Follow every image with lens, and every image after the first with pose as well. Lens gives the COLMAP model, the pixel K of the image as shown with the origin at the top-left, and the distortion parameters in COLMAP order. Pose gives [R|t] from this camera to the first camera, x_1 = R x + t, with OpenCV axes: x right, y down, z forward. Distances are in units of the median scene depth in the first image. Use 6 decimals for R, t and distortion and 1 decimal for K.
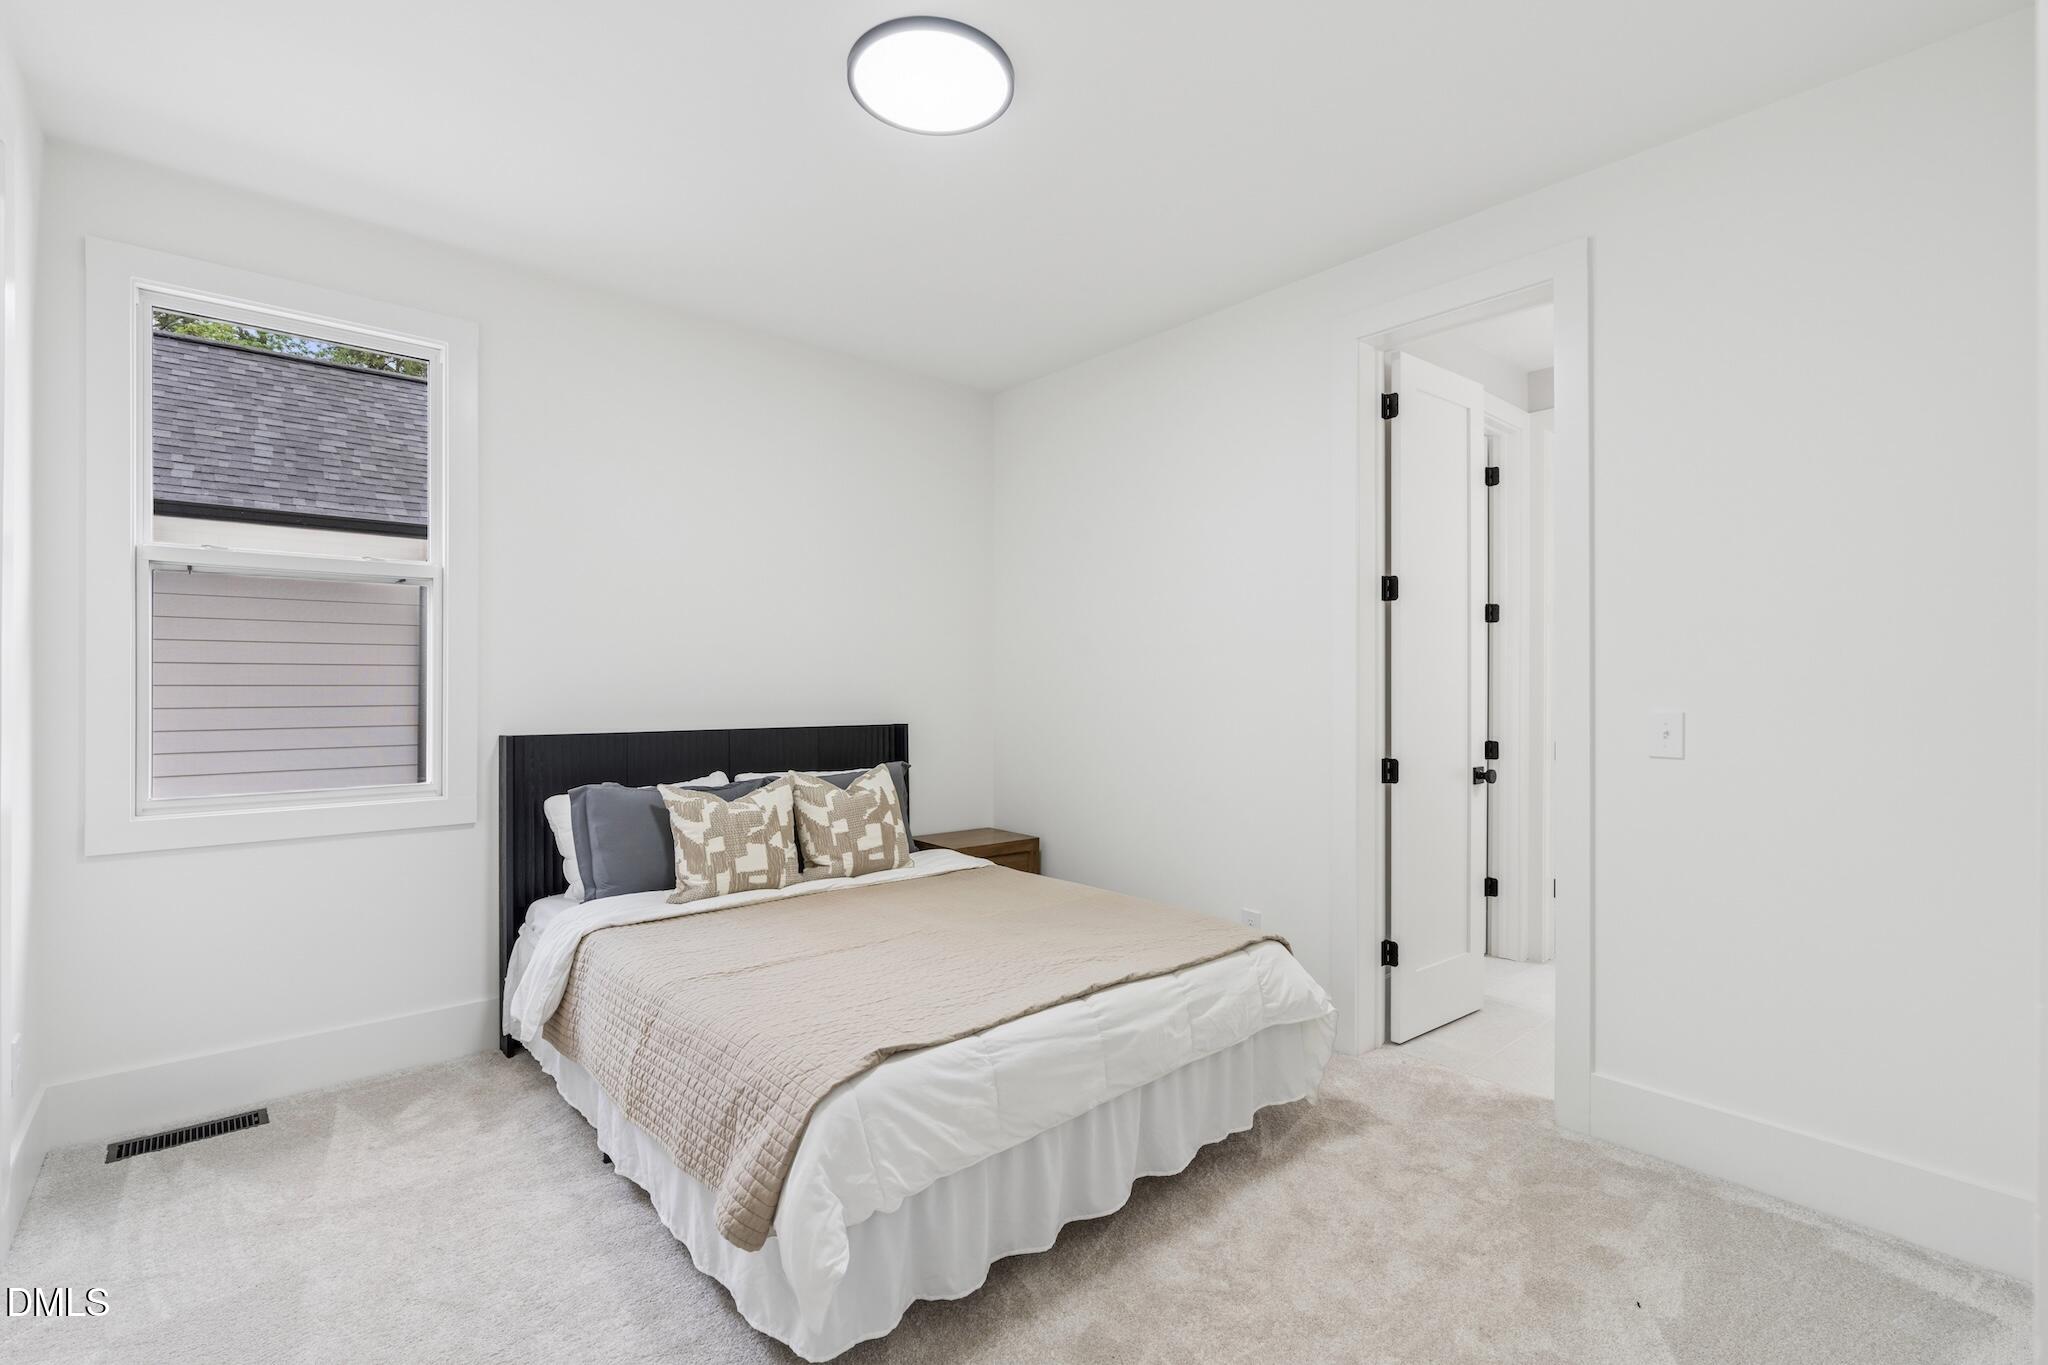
lens RADIAL K [[909.0, 0, 1019.4], [0, 909.0, 676.5], [0, 0, 1]] dist [-0.001090, 0.000641]
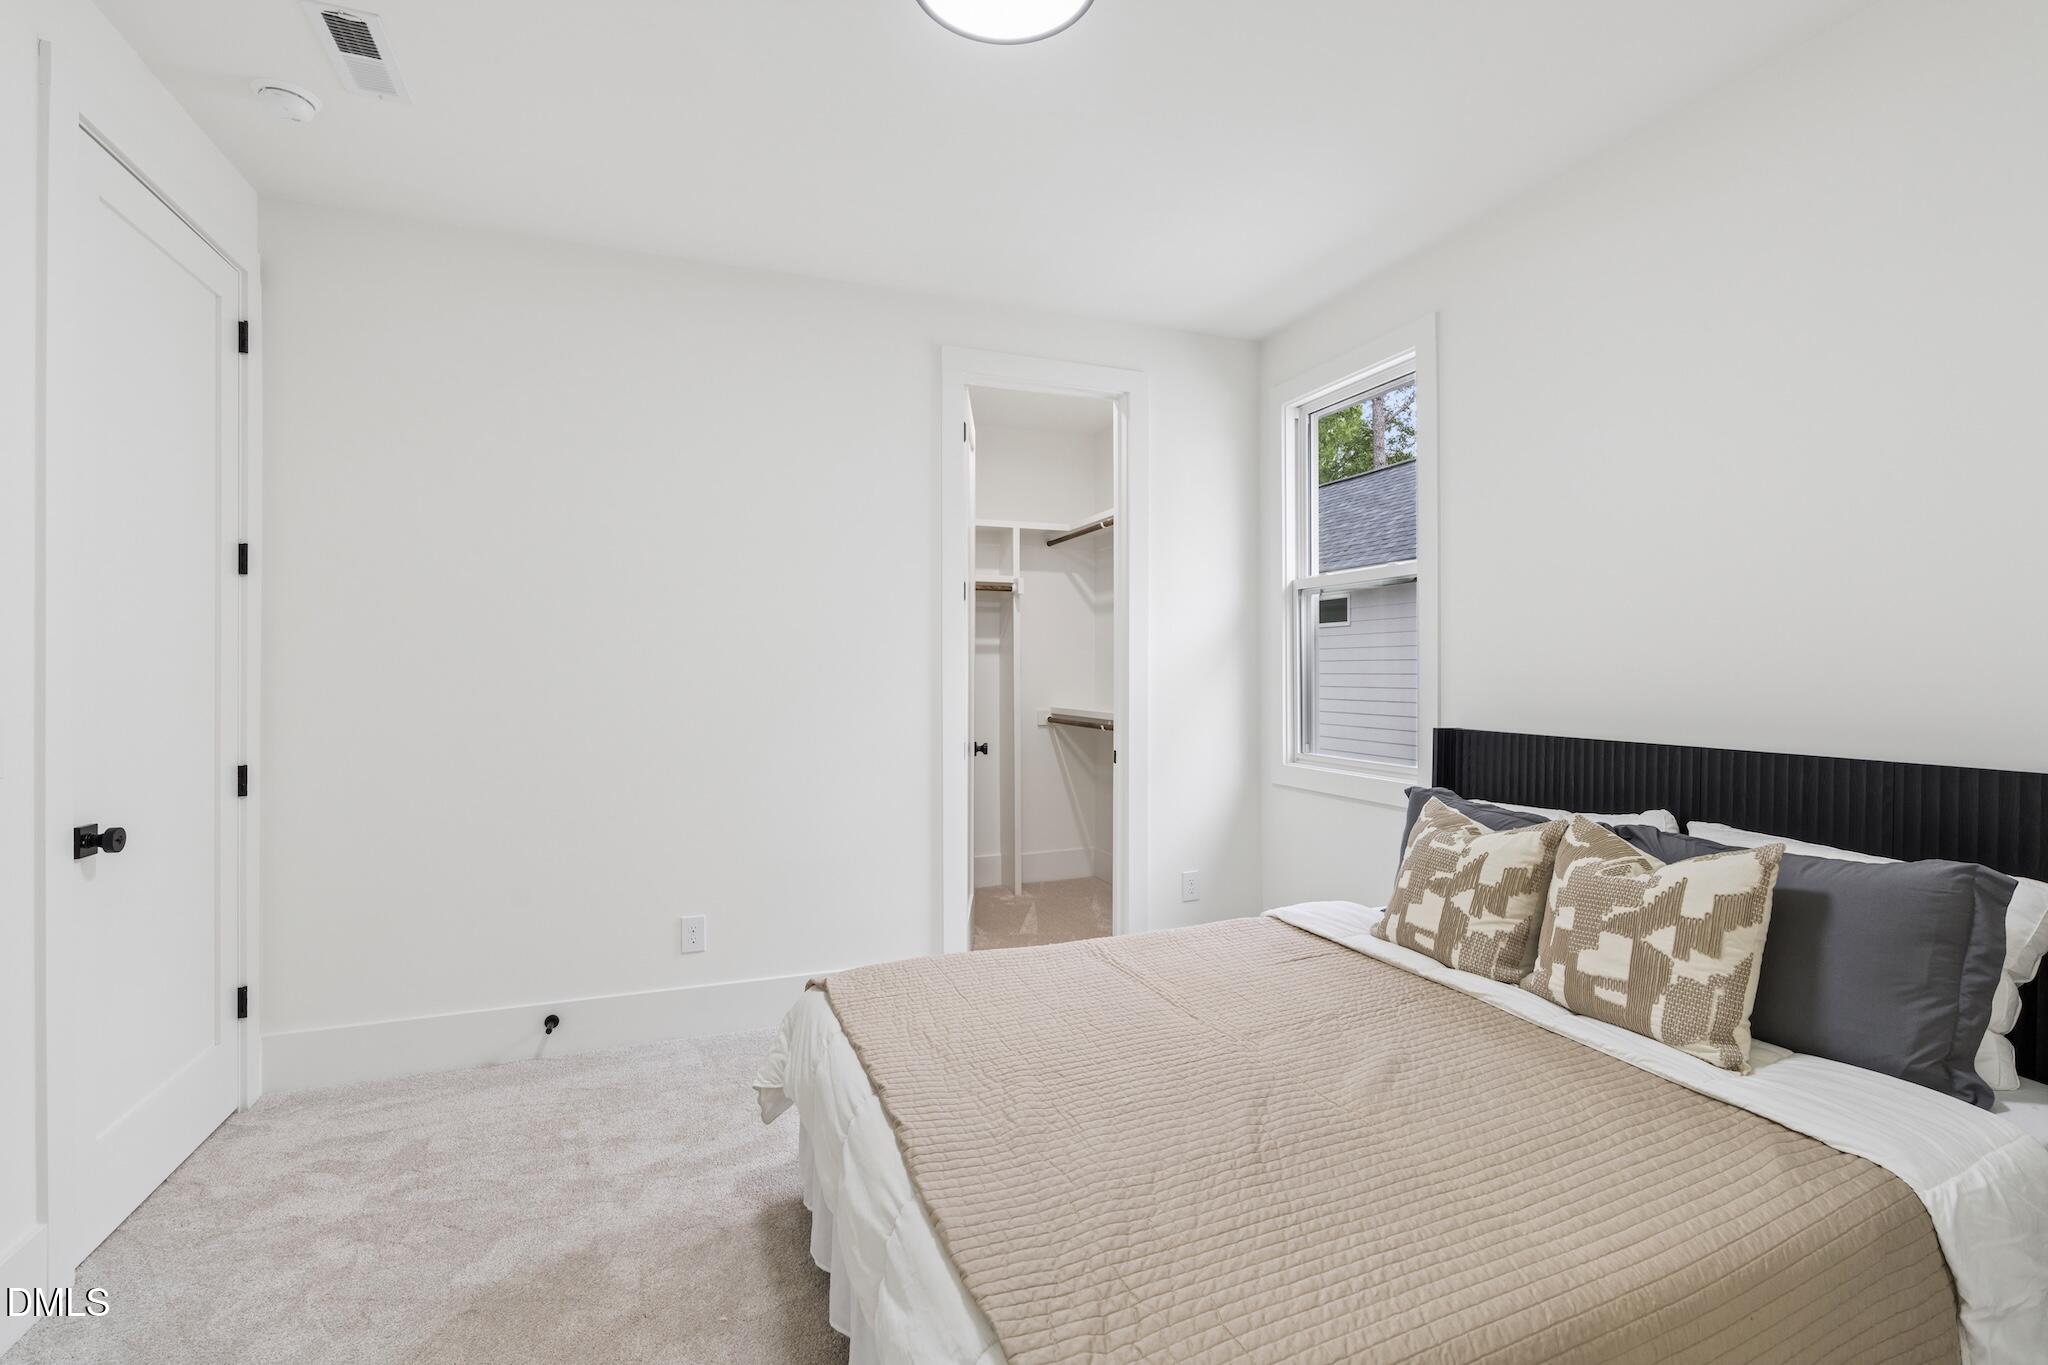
lens RADIAL K [[909.0, 0, 1019.4], [0, 909.0, 676.5], [0, 0, 1]] dist [-0.001090, 0.000641]
pose [[-0.321098, -0.003672, -0.947039, 0.462329], [-0.004428, 0.999987, -0.002376, 0.012848], [0.947035, 0.003430, -0.321111, 0.843160]]
